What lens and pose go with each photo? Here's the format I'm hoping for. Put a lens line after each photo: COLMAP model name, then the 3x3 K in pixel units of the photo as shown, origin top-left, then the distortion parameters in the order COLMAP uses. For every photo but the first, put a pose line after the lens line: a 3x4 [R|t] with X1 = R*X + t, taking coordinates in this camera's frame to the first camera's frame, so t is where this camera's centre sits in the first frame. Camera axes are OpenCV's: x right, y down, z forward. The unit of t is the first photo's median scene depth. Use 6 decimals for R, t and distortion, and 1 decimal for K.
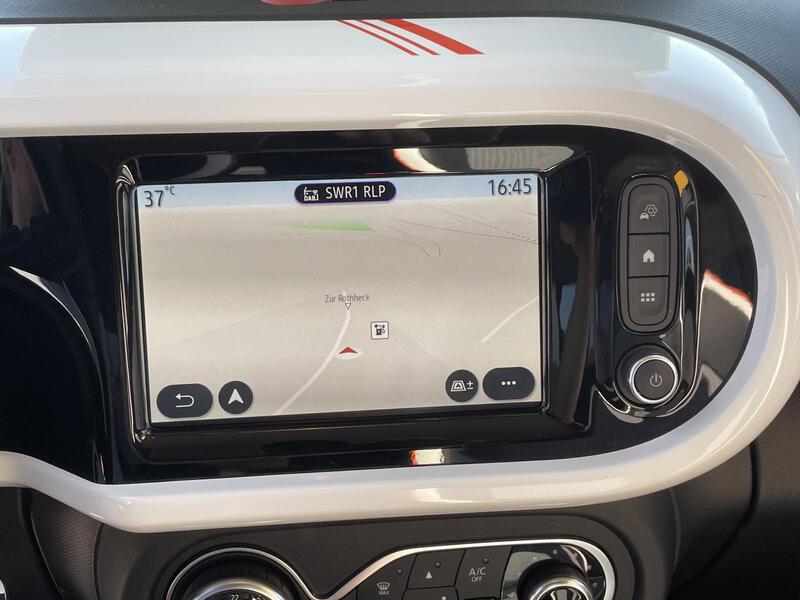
lens RADIAL K [[1019.4, 0, 402.9], [0, 1019.4, 295.7], [0, 0, 1]] dist [0.146585, -0.342404]
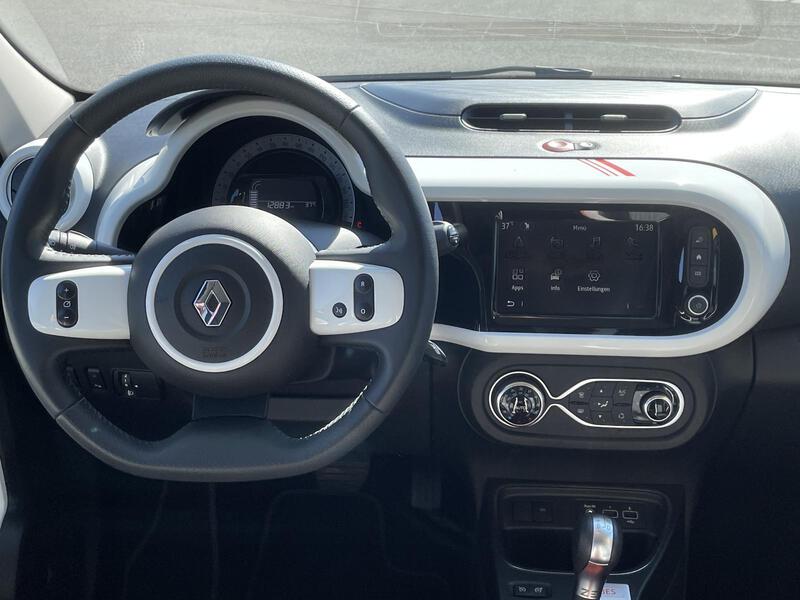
lens RADIAL K [[1015.2, 0, 396.2], [0, 1015.2, 301.4], [0, 0, 1]] dist [0.146335, -0.329986]
pose [[0.984950, 0.058270, -0.162723, -0.072005], [-0.071880, 0.994277, -0.079040, 0.298522], [0.157186, 0.089547, 0.983501, -1.471560]]
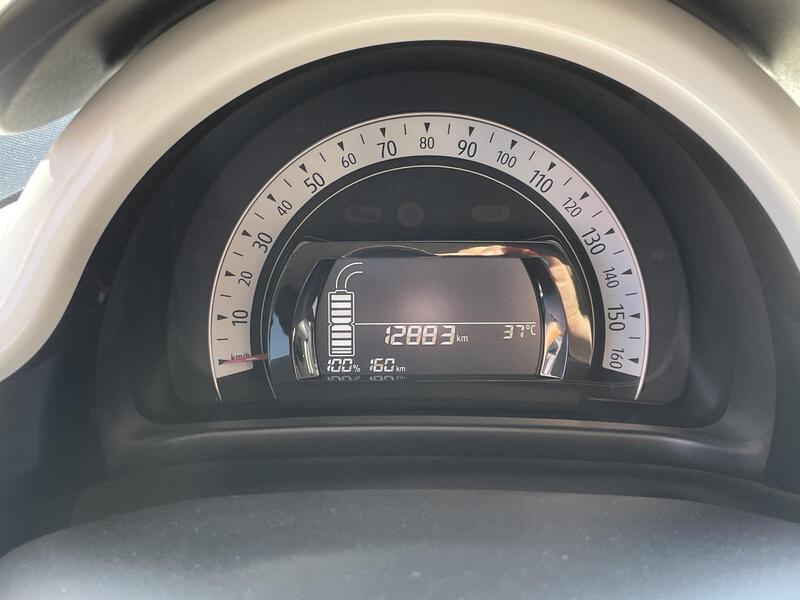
lens RADIAL K [[1015.2, 0, 396.2], [0, 1015.2, 301.4], [0, 0, 1]] dist [0.146335, -0.329986]
pose [[0.992714, 0.032124, -0.116135, -0.735550], [-0.039128, 0.997518, -0.058536, -0.112580], [0.113966, 0.062654, 0.991507, 0.205308]]
